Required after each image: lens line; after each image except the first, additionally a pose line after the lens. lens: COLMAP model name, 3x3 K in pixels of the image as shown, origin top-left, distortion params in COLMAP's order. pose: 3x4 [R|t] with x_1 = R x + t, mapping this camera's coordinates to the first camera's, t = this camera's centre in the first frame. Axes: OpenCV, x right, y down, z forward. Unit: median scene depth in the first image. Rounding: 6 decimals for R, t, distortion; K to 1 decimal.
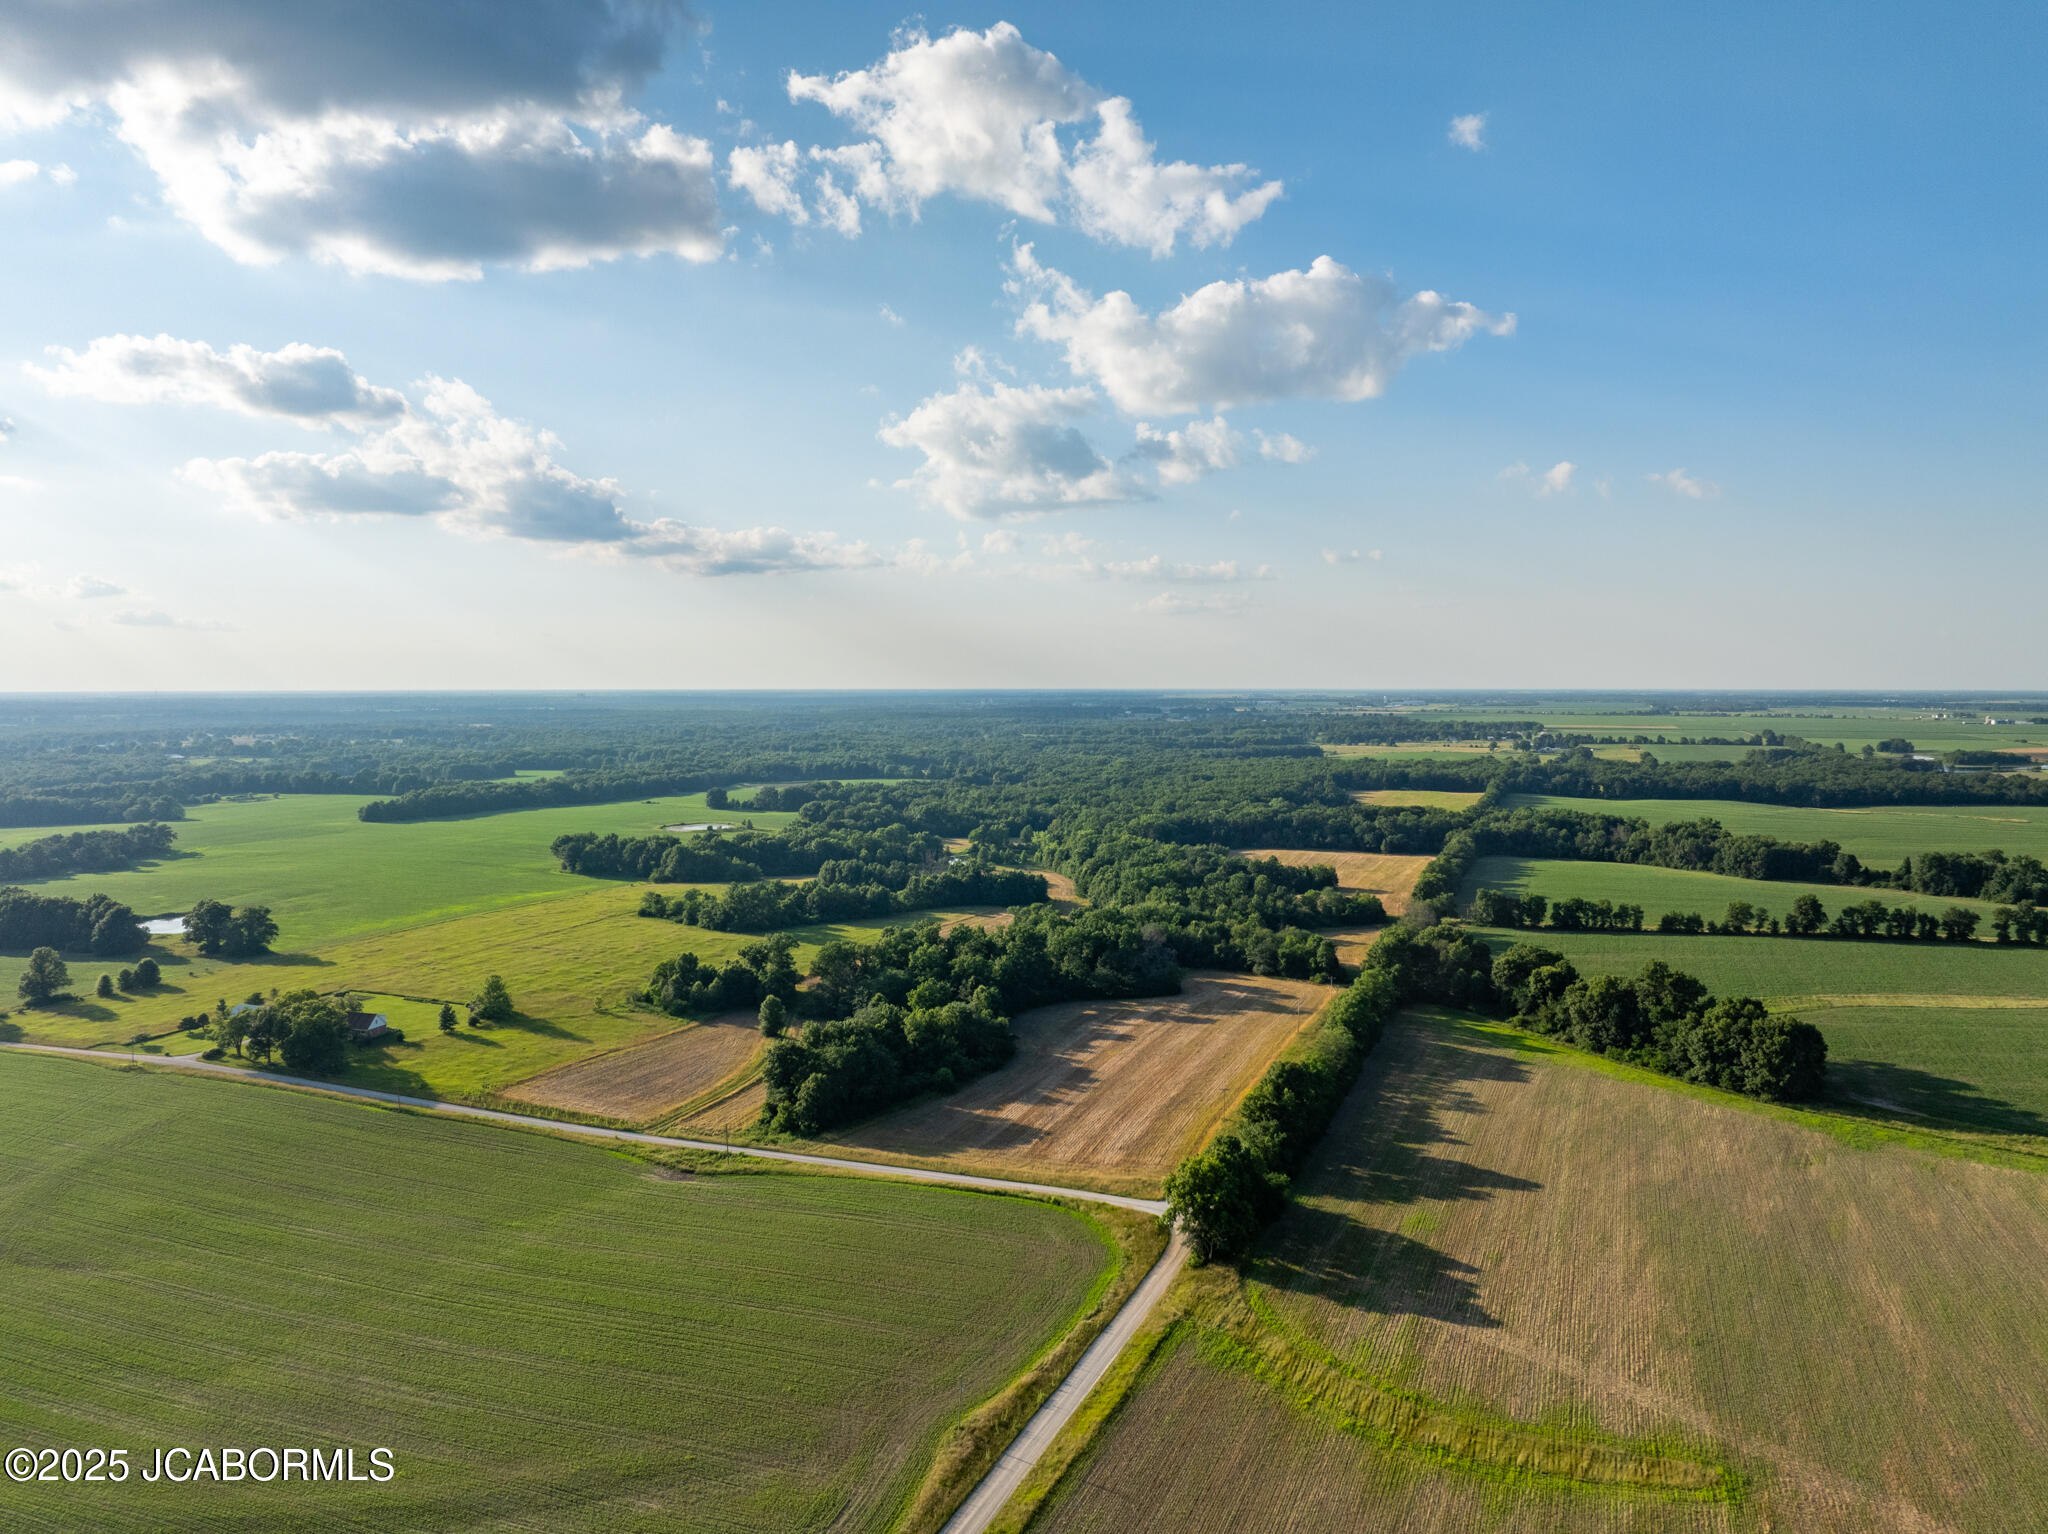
lens RADIAL K [[1548.4, 0, 1024.0], [0, 1548.4, 767.0], [0, 0, 1]] dist [-0.027643, -0.000220]
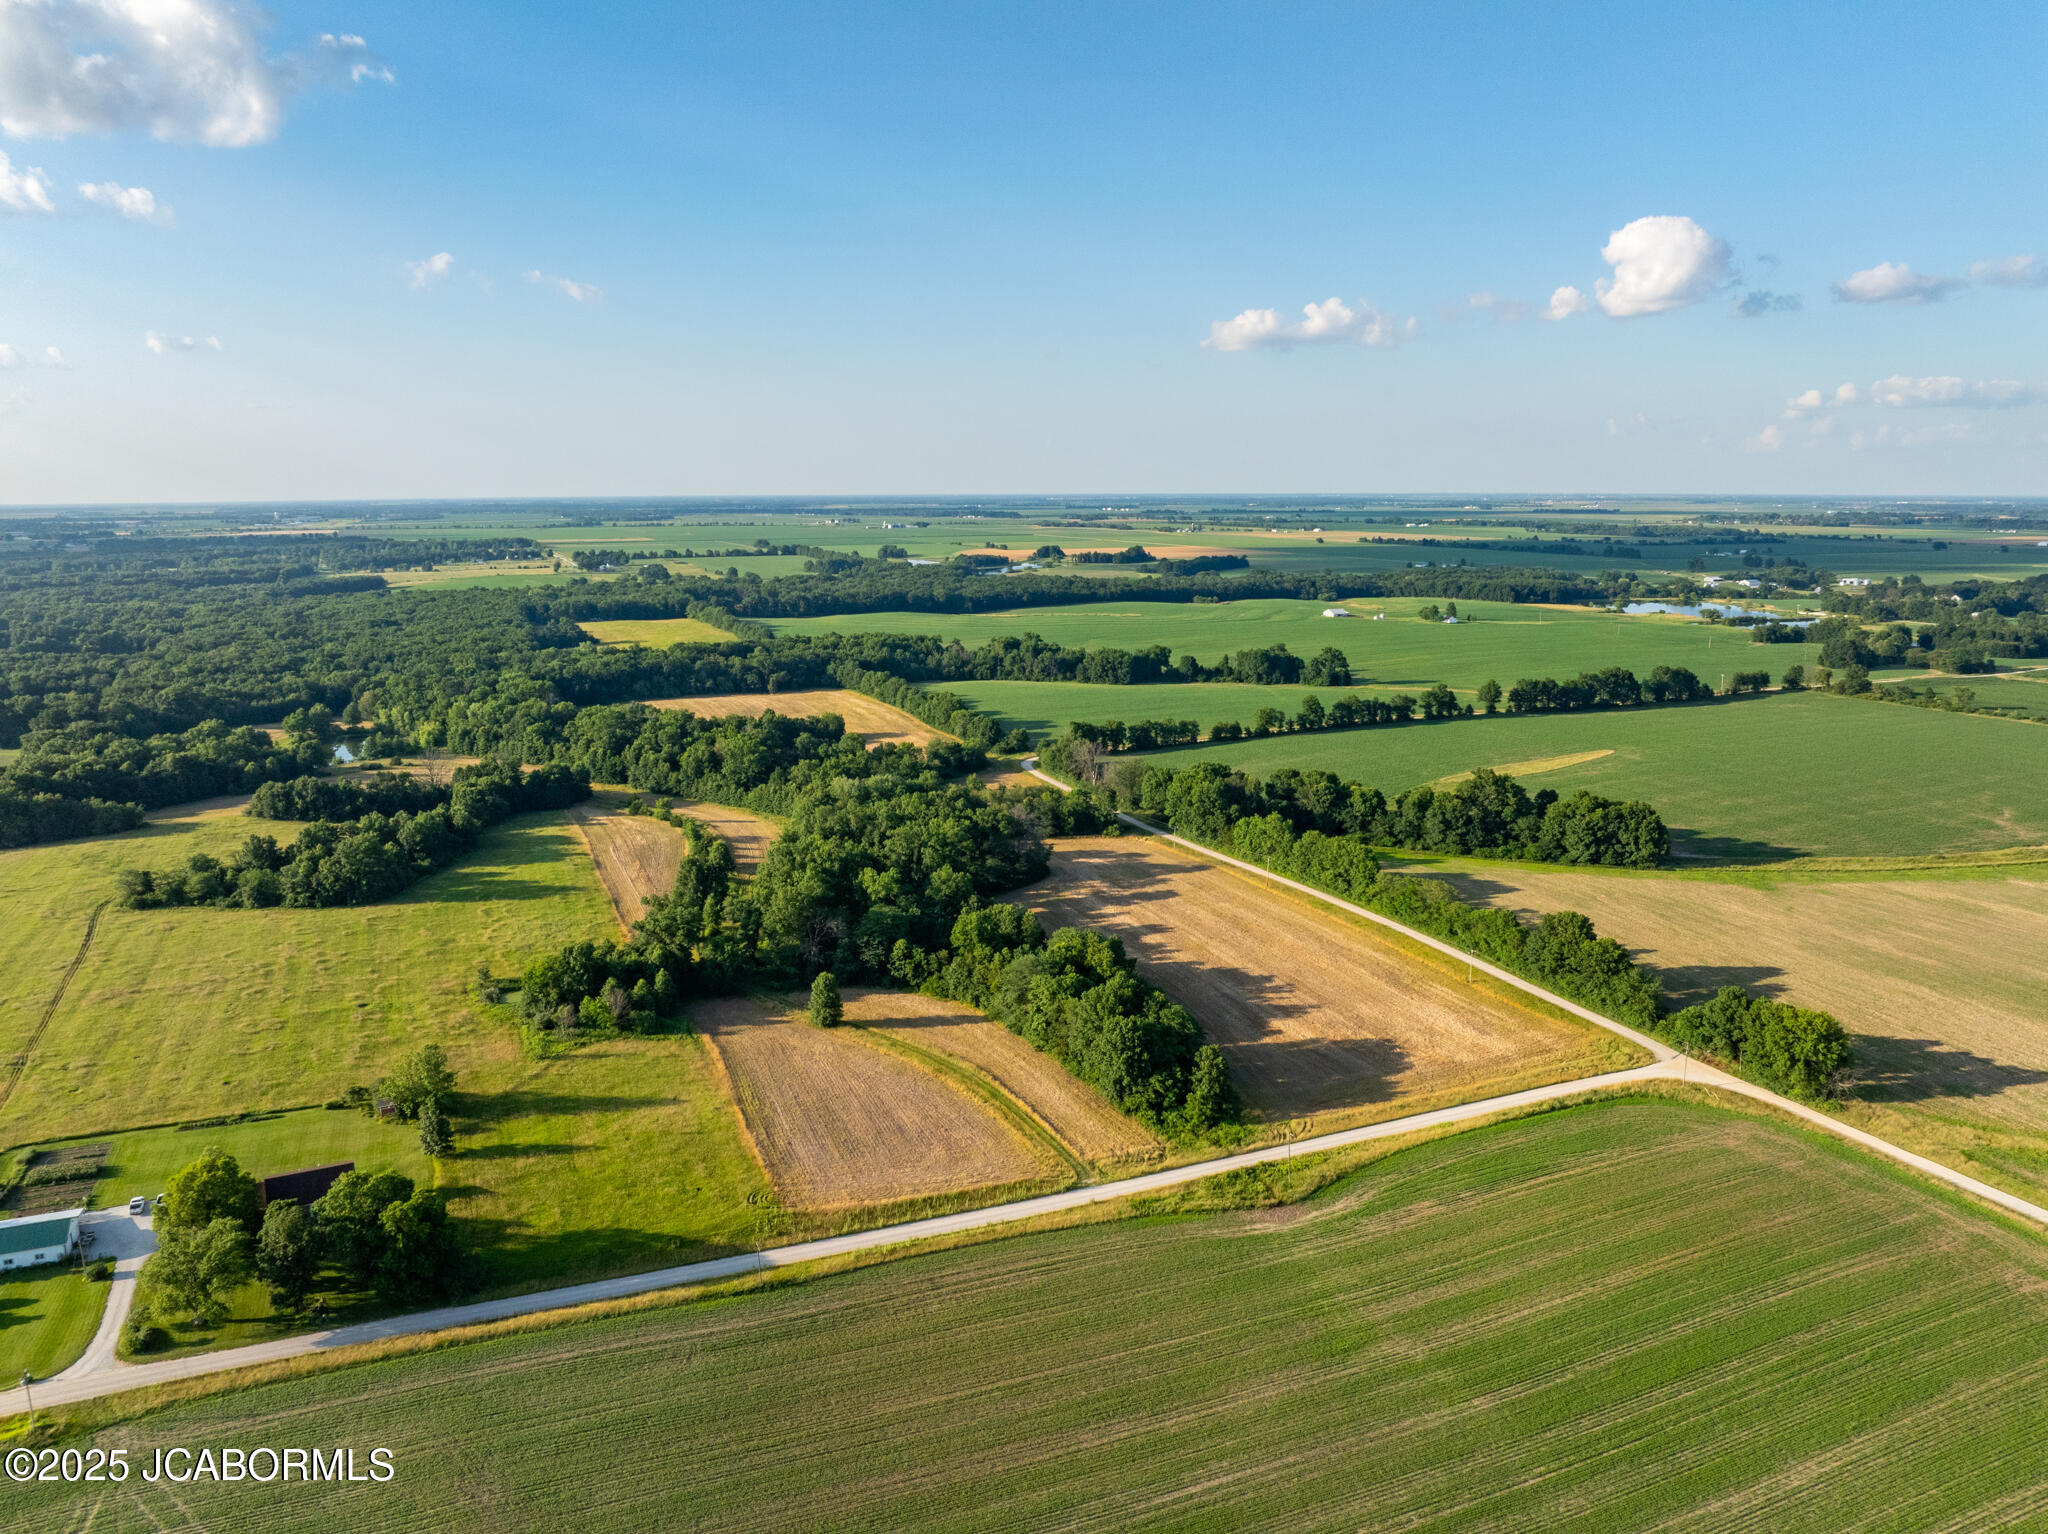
lens RADIAL K [[1548.4, 0, 1024.0], [0, 1548.4, 767.0], [0, 0, 1]] dist [-0.027643, -0.000220]
pose [[0.683723, -0.132407, 0.717629, -0.498849], [0.040139, 0.988736, 0.144185, -0.042740], [-0.728637, -0.069778, 0.681336, 0.348545]]
